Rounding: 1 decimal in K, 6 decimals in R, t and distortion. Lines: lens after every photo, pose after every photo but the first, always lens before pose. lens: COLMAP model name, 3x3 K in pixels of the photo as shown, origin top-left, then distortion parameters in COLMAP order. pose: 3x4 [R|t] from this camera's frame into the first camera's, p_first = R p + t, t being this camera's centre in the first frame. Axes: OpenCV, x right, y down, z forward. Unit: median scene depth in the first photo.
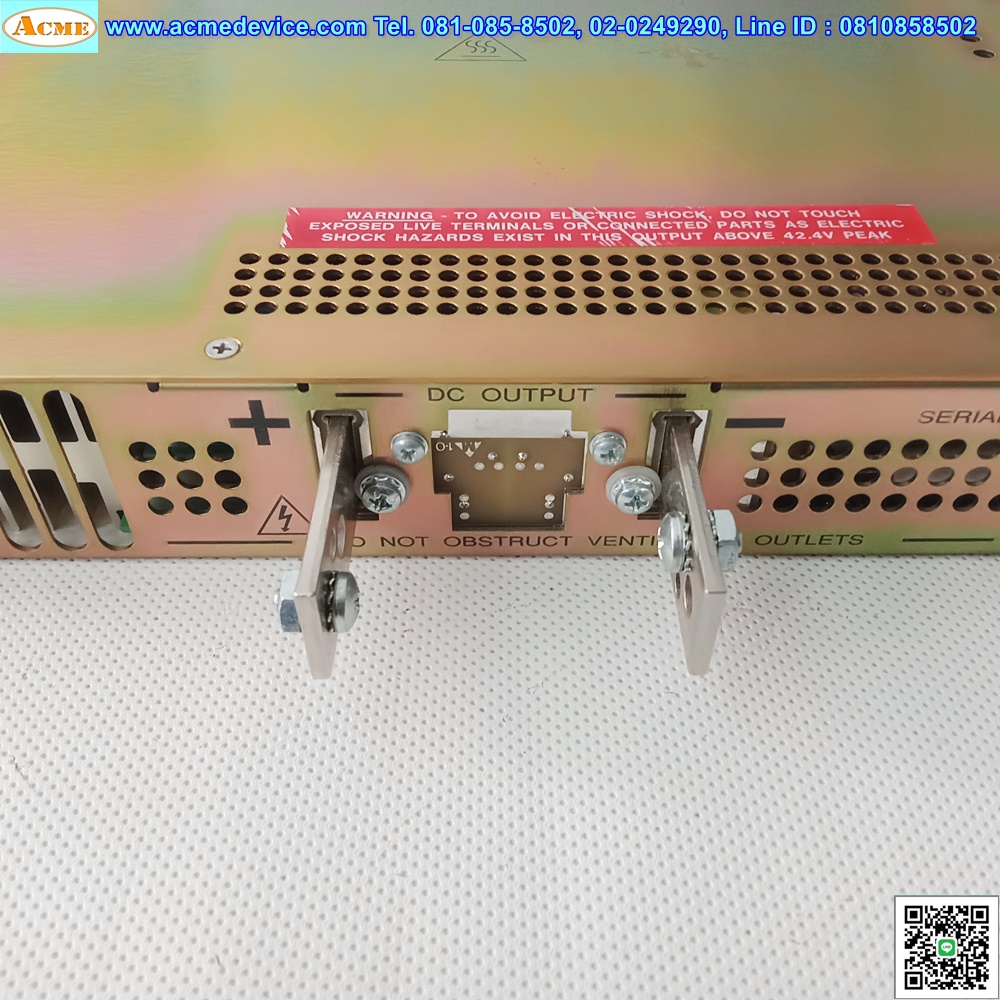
lens RADIAL K [[977.0, 0, 498.6], [0, 977.0, 514.3], [0, 0, 1]] dist [0.086023, -0.183295]
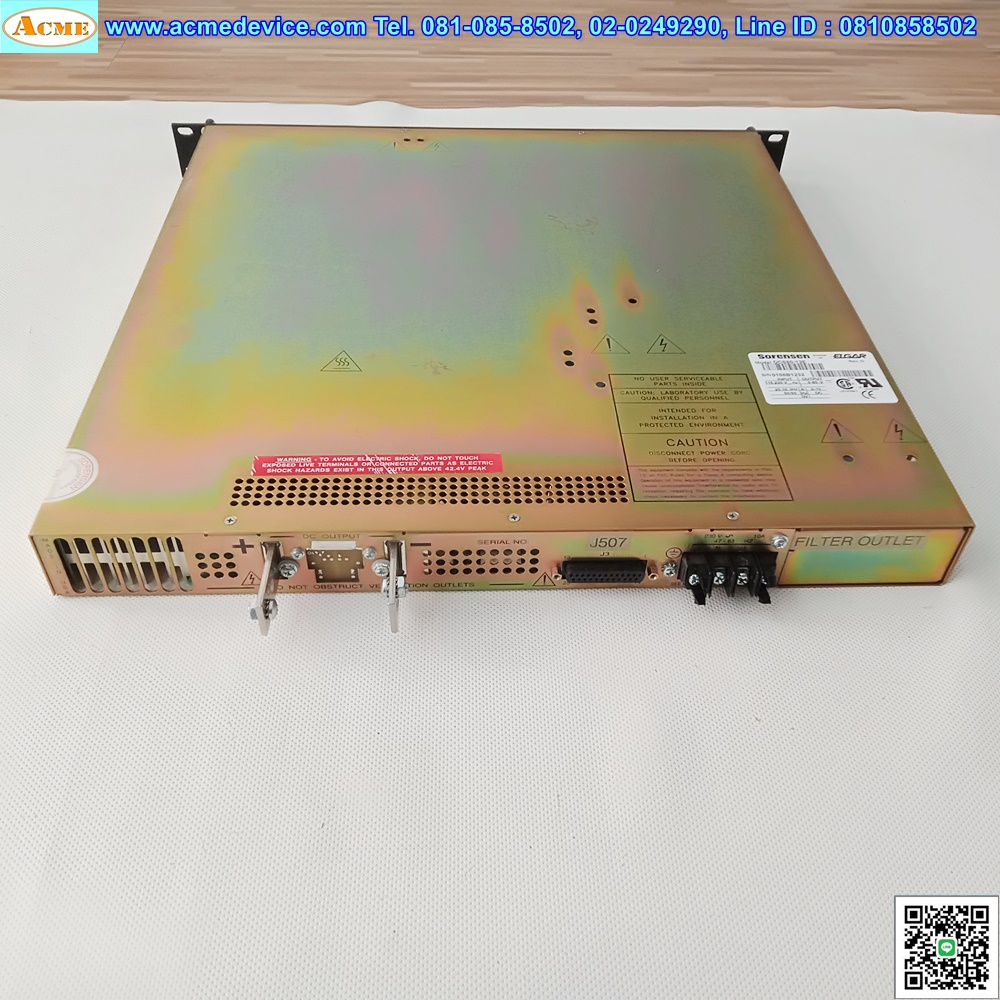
lens RADIAL K [[965.1, 0, 500.0], [0, 965.1, 500.0], [0, 0, 1]] dist [0.073482, -0.003308]
pose [[0.999200, -0.003978, 0.039799, 0.357623], [0.005654, 0.999097, -0.042098, -0.097199], [-0.039595, 0.042289, 0.998321, -1.695194]]
